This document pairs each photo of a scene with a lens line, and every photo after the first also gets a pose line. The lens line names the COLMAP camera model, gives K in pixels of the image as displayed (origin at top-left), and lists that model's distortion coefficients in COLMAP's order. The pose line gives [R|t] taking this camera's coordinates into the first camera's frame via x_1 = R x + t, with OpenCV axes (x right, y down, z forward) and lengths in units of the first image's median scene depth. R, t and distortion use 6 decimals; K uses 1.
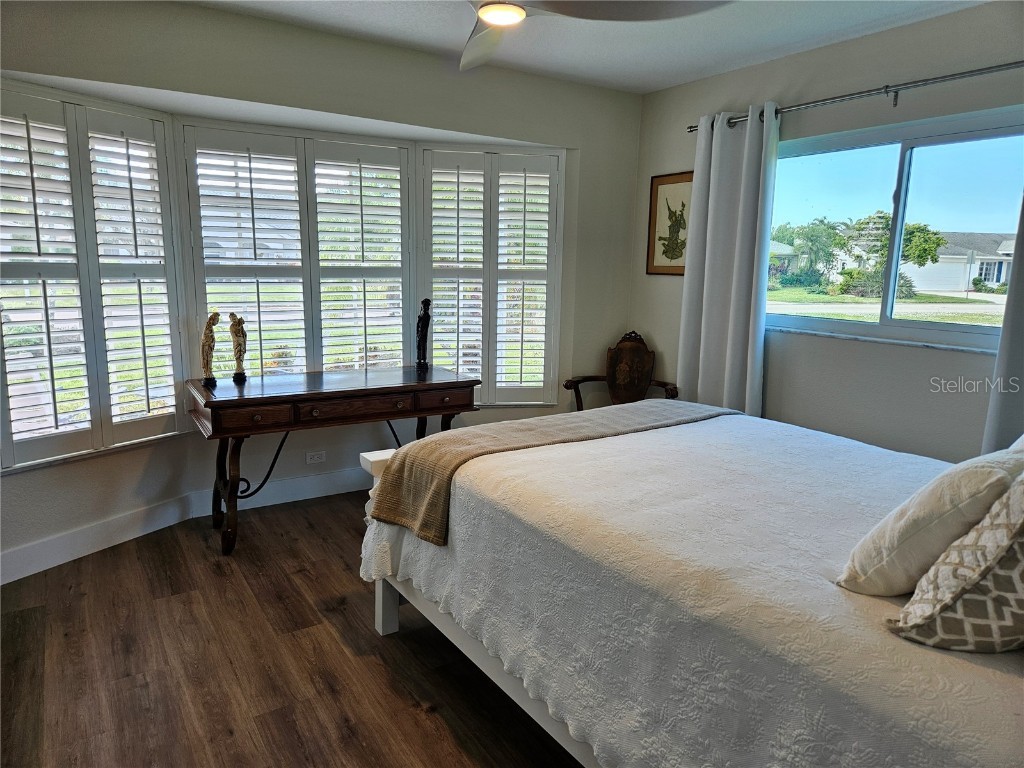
lens RADIAL K [[686.6, 0, 507.2], [0, 686.6, 378.1], [0, 0, 1]] dist [0.059420, -0.042856]
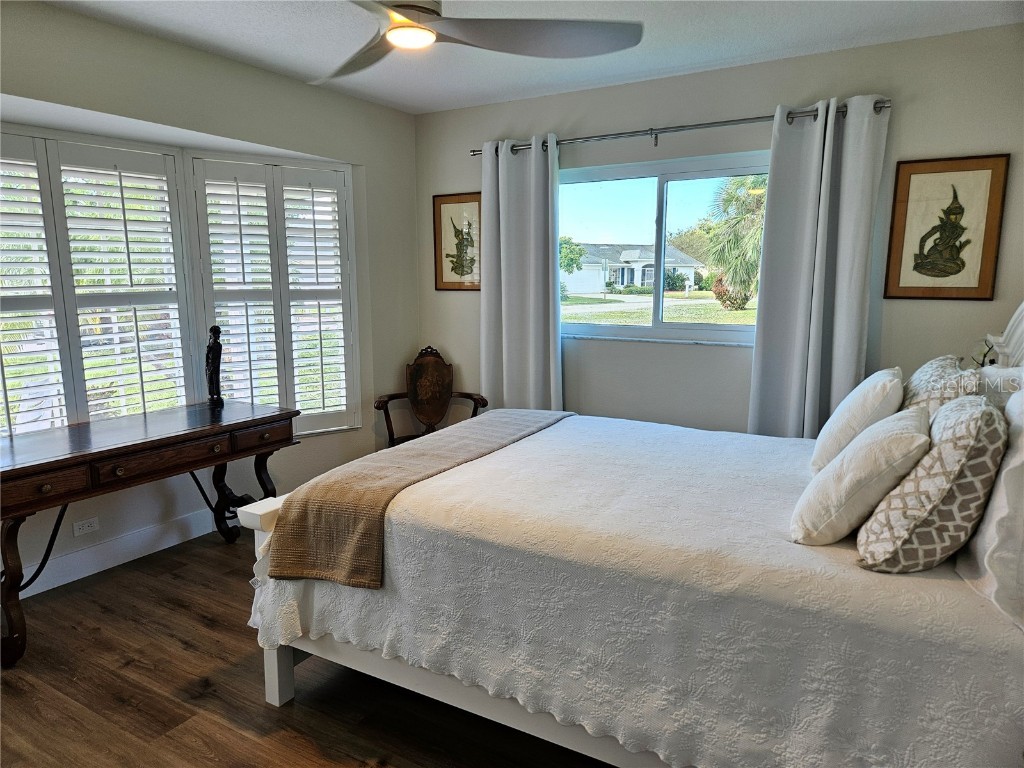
lens RADIAL K [[686.6, 0, 512.5], [0, 686.6, 385.7], [0, 0, 1]] dist [0.059420, -0.042856]
pose [[0.899925, -0.093544, 0.425892, -0.250413], [0.095681, 0.995276, 0.016428, -0.026162], [-0.425417, 0.025965, 0.904625, 0.046583]]
